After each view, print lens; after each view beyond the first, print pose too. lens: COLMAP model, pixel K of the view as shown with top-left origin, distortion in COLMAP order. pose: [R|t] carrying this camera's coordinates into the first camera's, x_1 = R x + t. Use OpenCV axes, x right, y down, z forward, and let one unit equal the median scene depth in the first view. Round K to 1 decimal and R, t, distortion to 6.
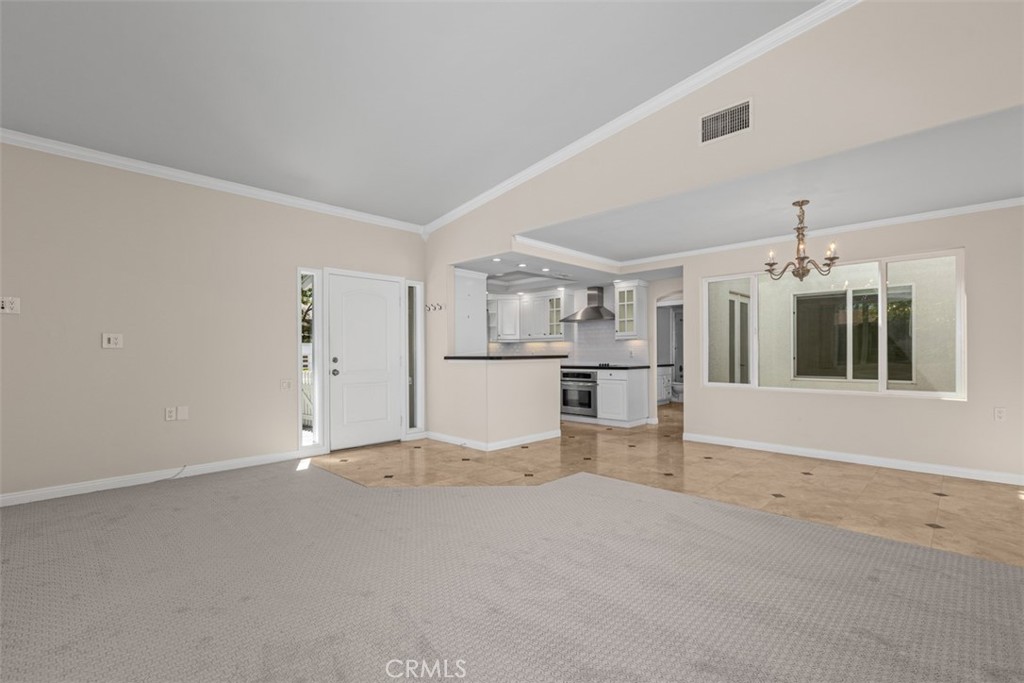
lens RADIAL K [[459.5, 0, 516.5], [0, 459.5, 356.1], [0, 0, 1]] dist [-0.002109, -0.000522]
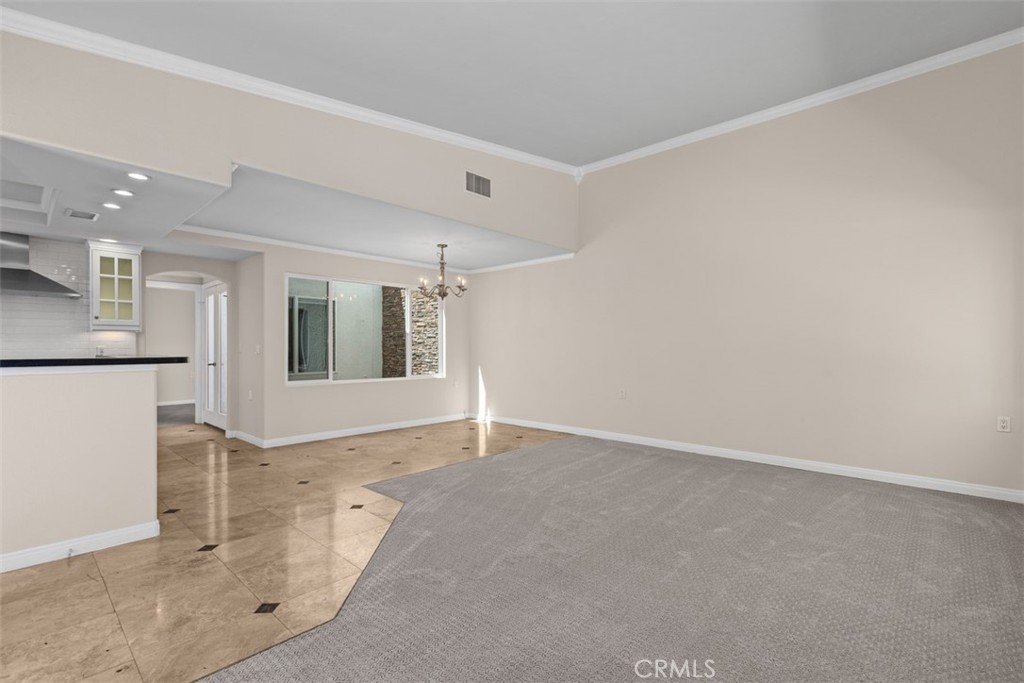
lens RADIAL K [[464.8, 0, 515.4], [0, 464.8, 347.0], [0, 0, 1]] dist [0.000808, 0.000036]
pose [[-0.028799, 0.007657, 0.999556, -0.590387], [0.010615, 0.999917, -0.007354, -0.002456], [-0.999529, 0.010398, -0.028878, 0.575271]]
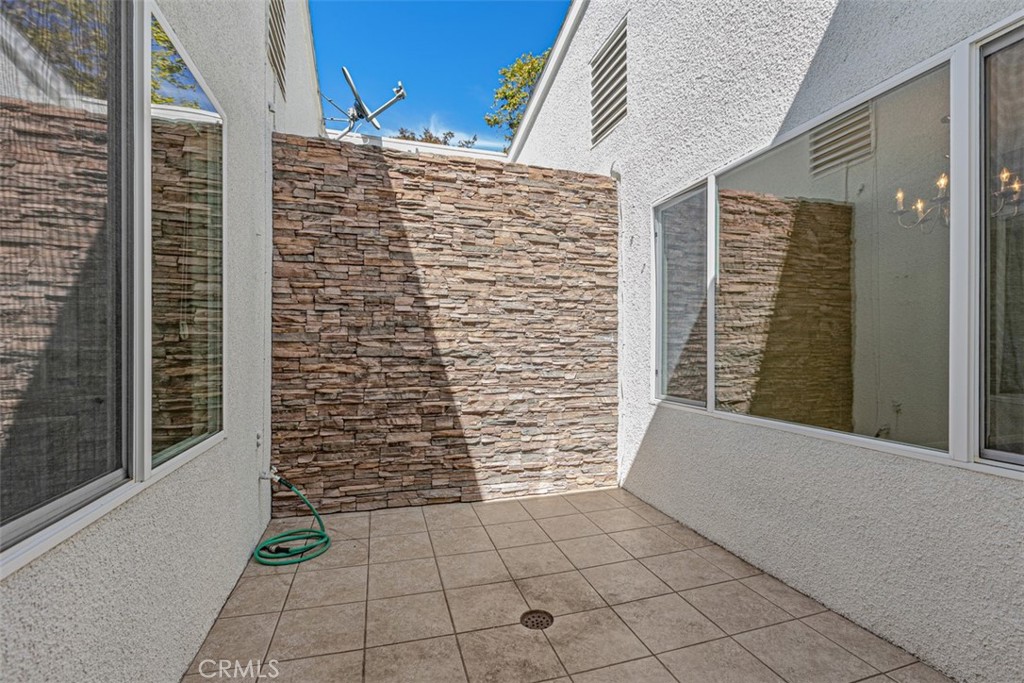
lens RADIAL K [[461.3, 0, 514.4], [0, 461.3, 344.4], [0, 0, 1]] dist [-0.000116, -0.000930]
pose [[-0.881509, 0.003137, 0.472156, 0.616419], [0.005760, 0.999975, 0.004111, -0.005926], [-0.472132, 0.006343, -0.881505, 1.338048]]
